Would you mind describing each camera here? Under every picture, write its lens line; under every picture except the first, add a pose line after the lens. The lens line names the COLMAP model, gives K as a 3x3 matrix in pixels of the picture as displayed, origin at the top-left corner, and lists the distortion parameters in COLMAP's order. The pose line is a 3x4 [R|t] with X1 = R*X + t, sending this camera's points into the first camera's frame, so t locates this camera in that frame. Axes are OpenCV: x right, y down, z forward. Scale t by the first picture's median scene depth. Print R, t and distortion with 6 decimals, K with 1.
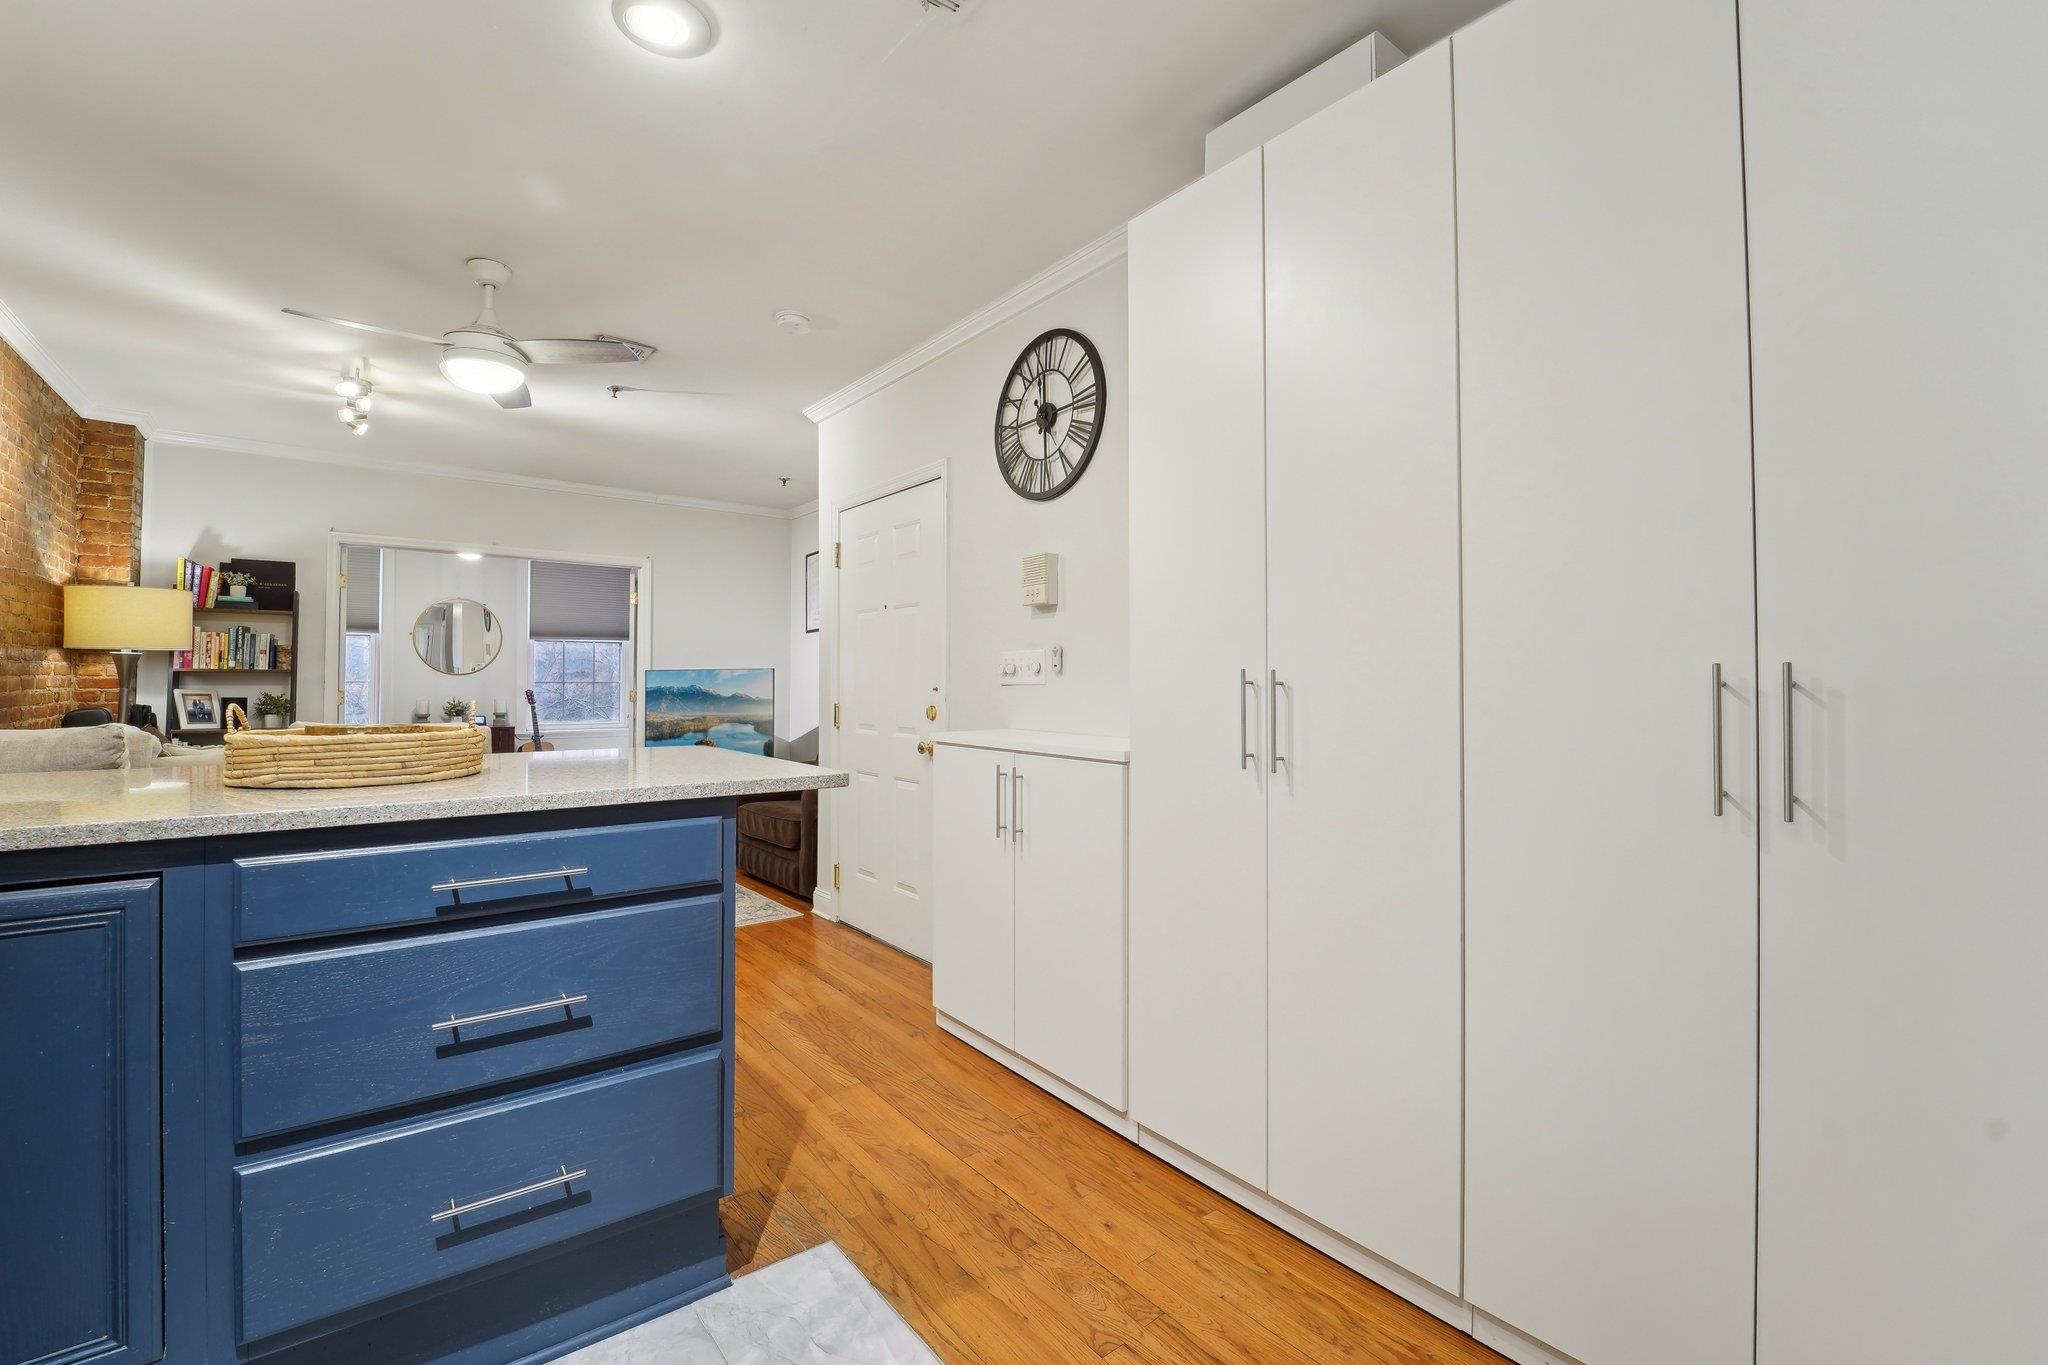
lens RADIAL K [[863.5, 0, 1003.6], [0, 863.5, 664.3], [0, 0, 1]] dist [-0.025818, -0.000247]
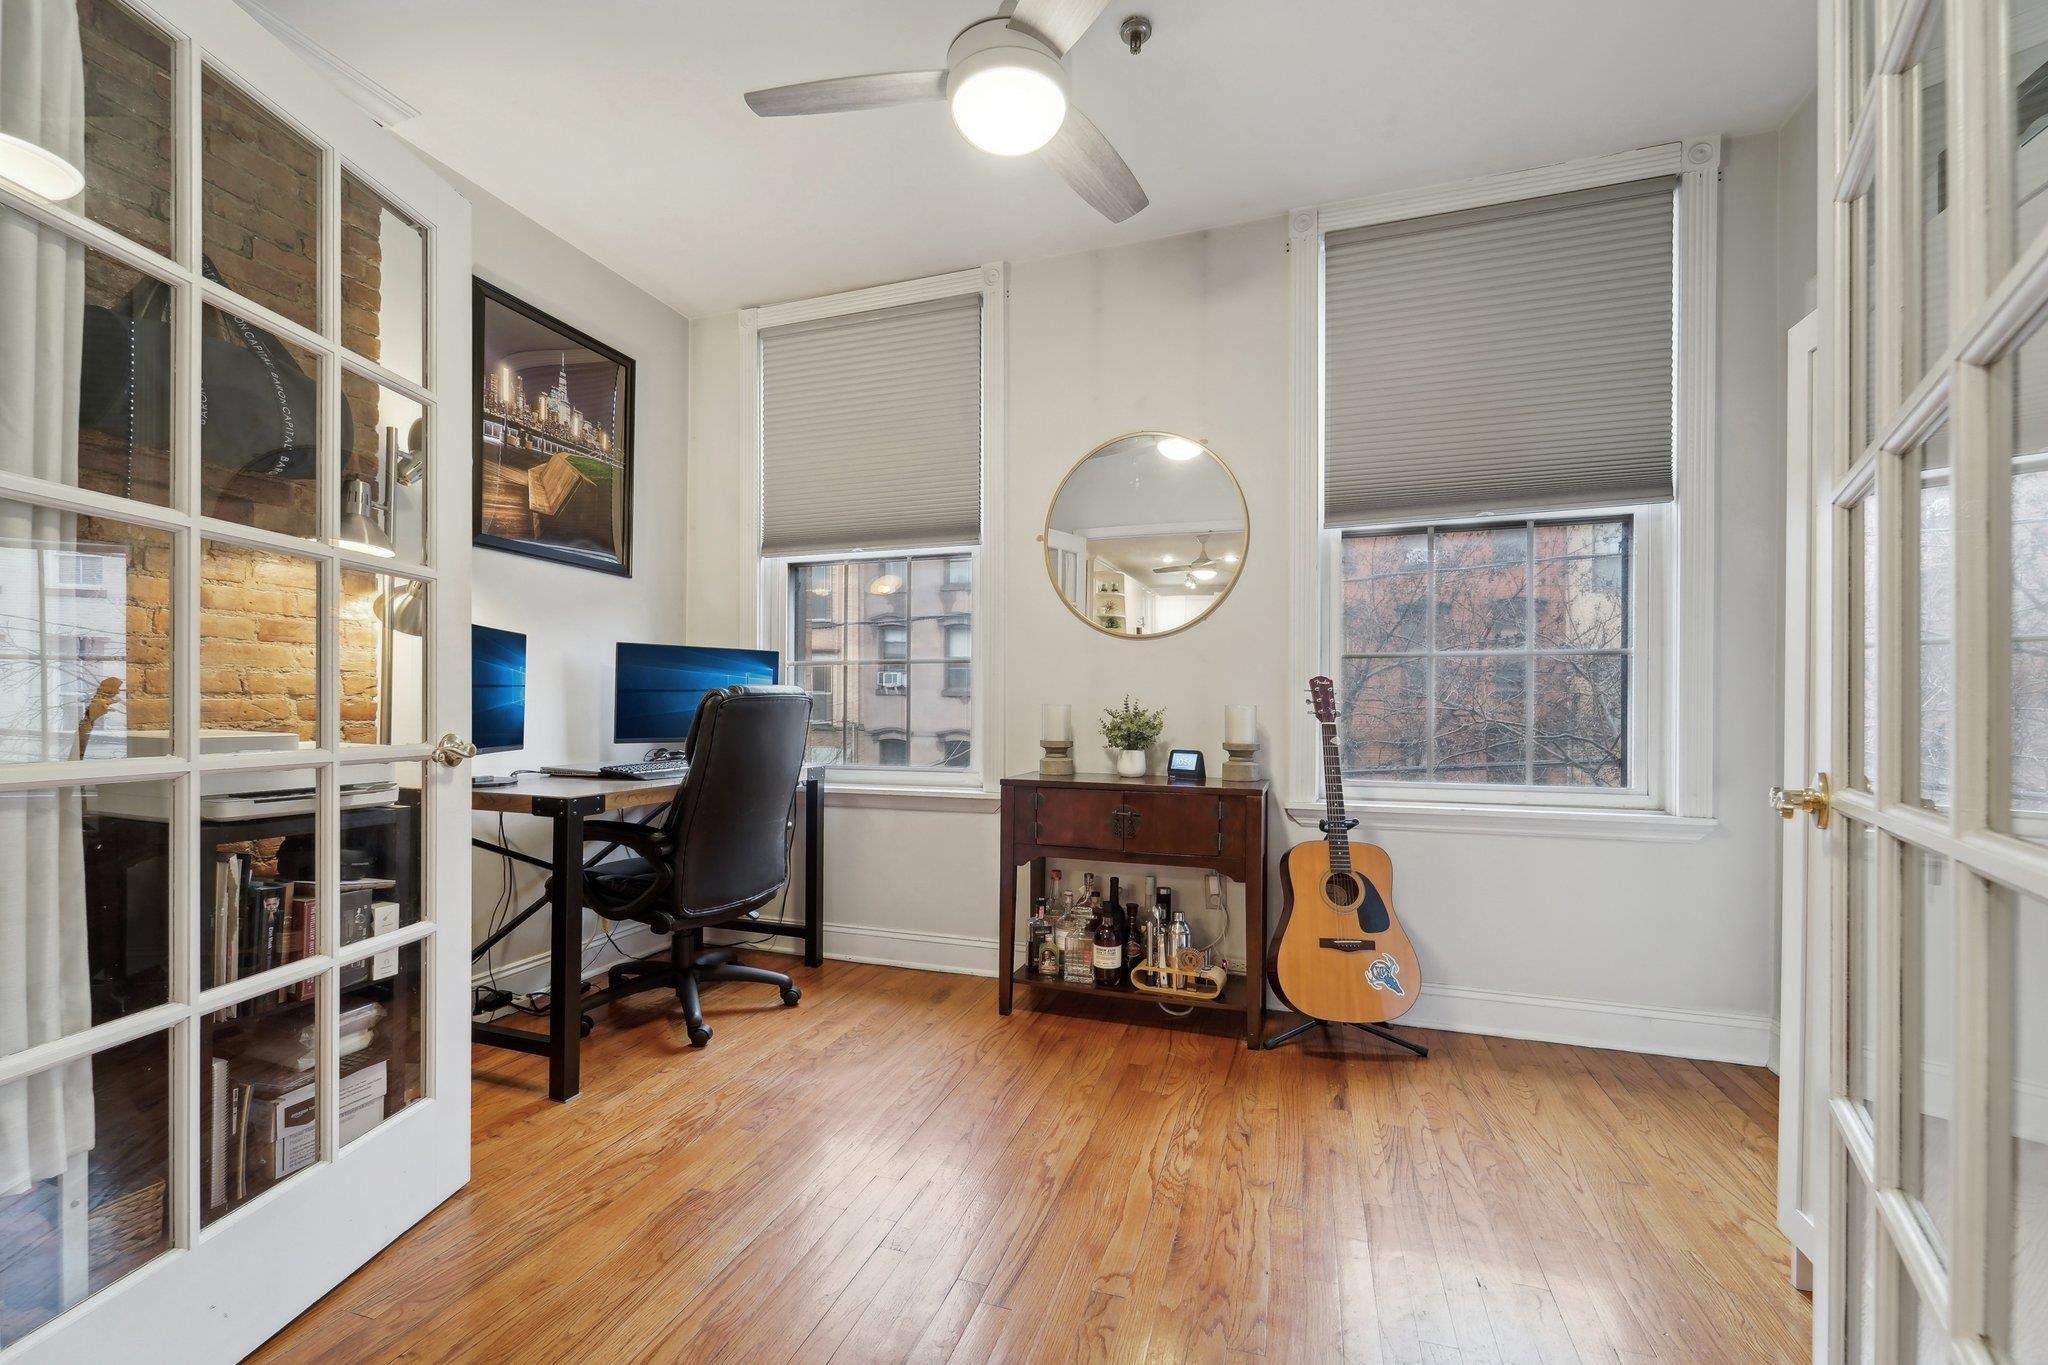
lens RADIAL K [[870.1, 0, 1004.4], [0, 870.1, 712.0], [0, 0, 1]] dist [0.007180, -0.000077]
pose [[0.546160, 0.005024, -0.837666, -0.600084], [0.013923, 0.999789, 0.015074, 0.064087], [0.837565, -0.019895, 0.545975, 1.261181]]
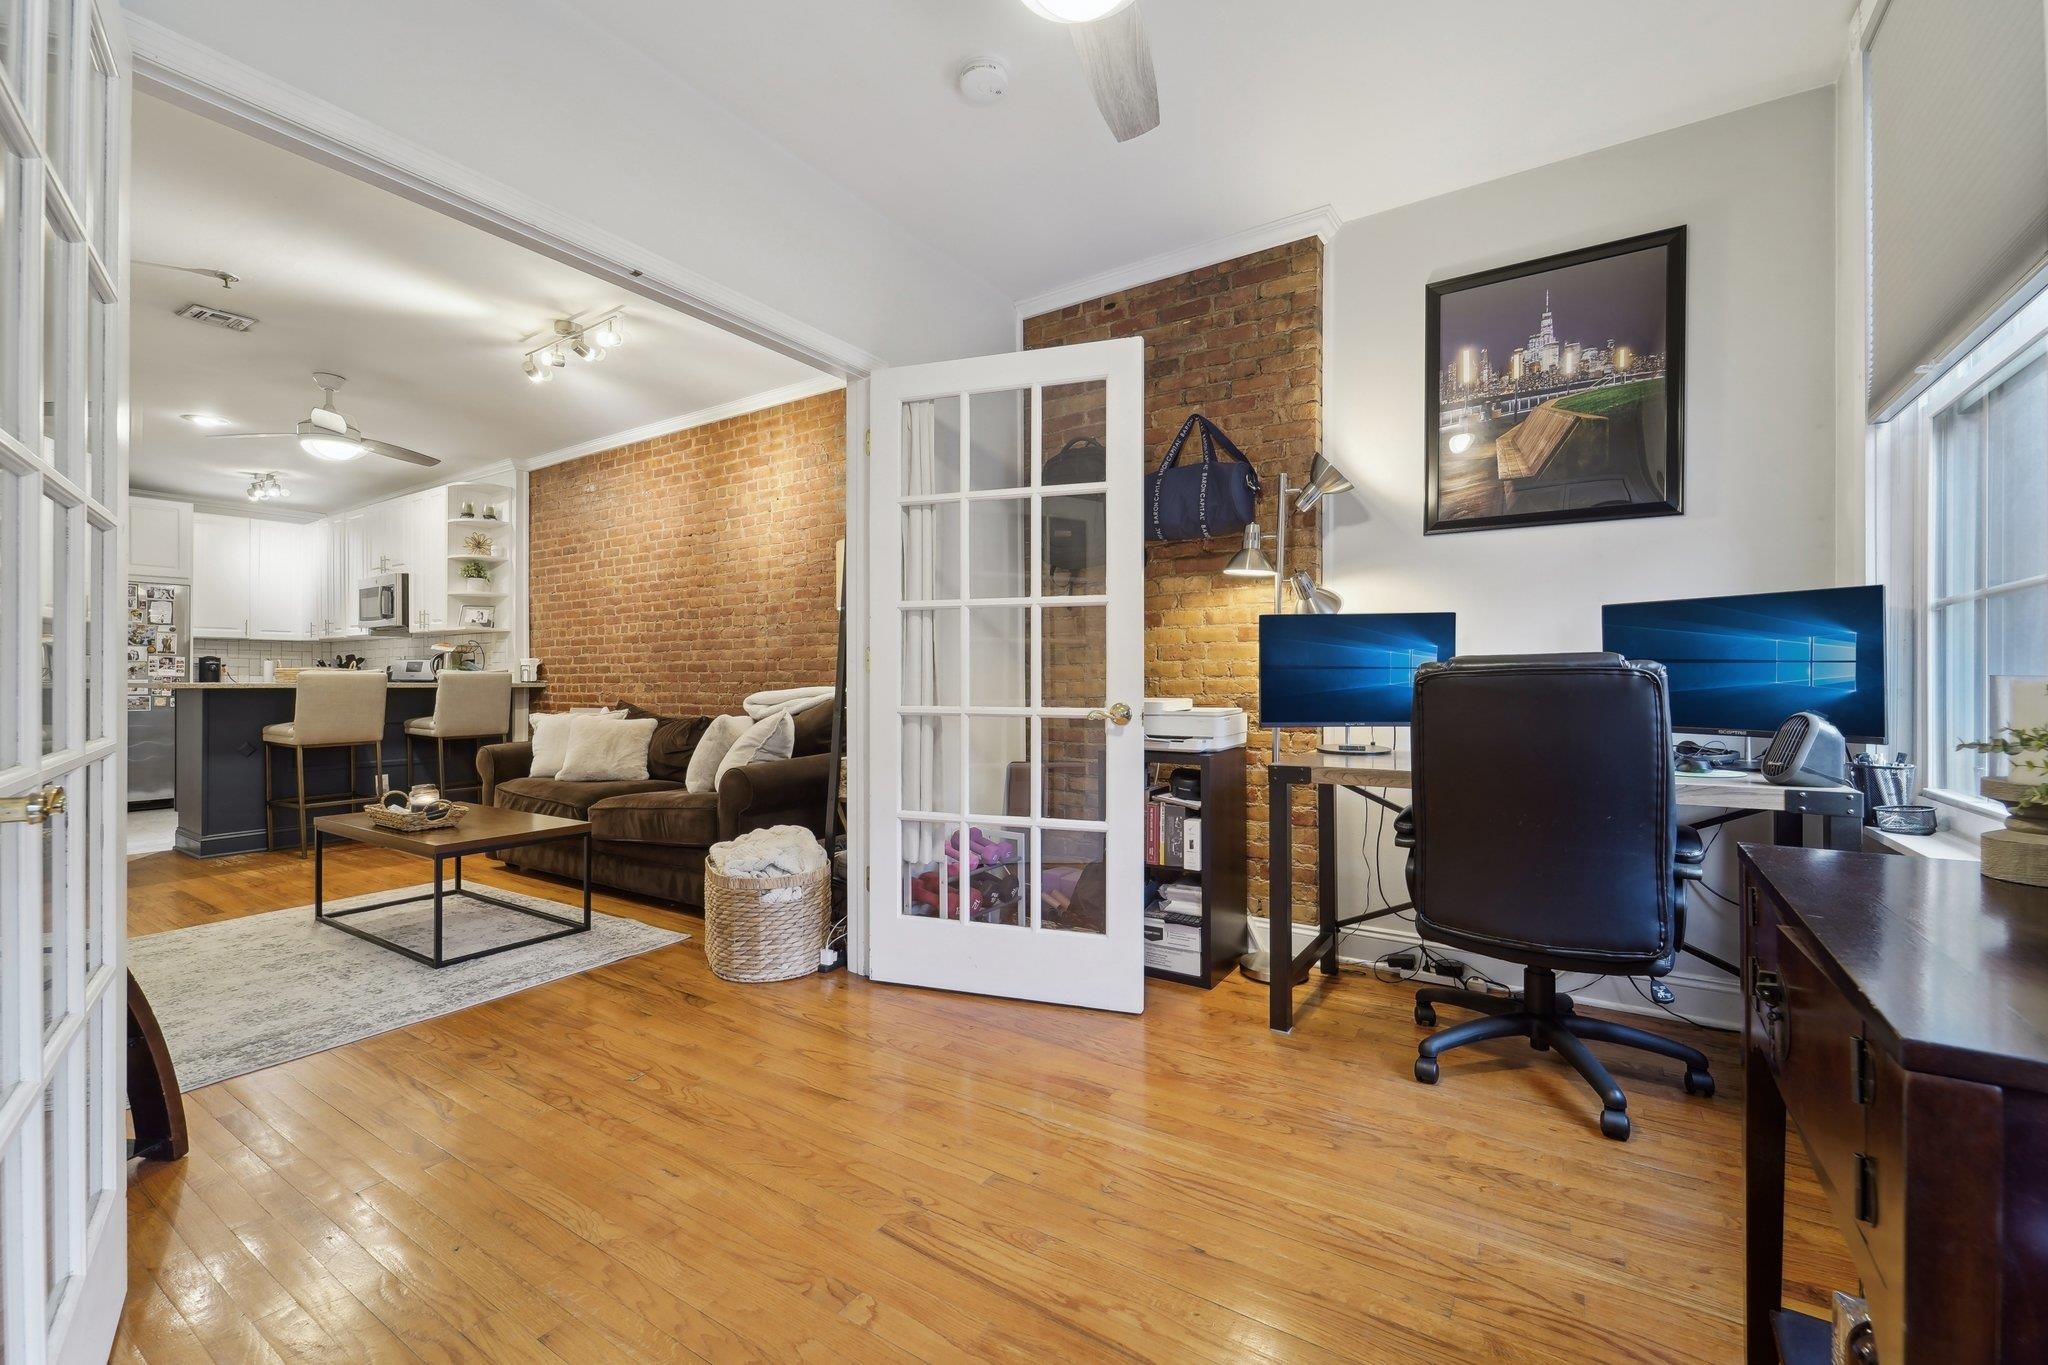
lens RADIAL K [[850.2, 0, 1013.7], [0, 850.2, 677.2], [0, 0, 1]] dist [0.014278, -0.009635]
pose [[-0.949042, -0.001932, -0.315144, -0.805718], [0.005816, 0.999704, -0.023645, 0.072047], [0.315096, -0.024273, -0.948749, 1.768762]]
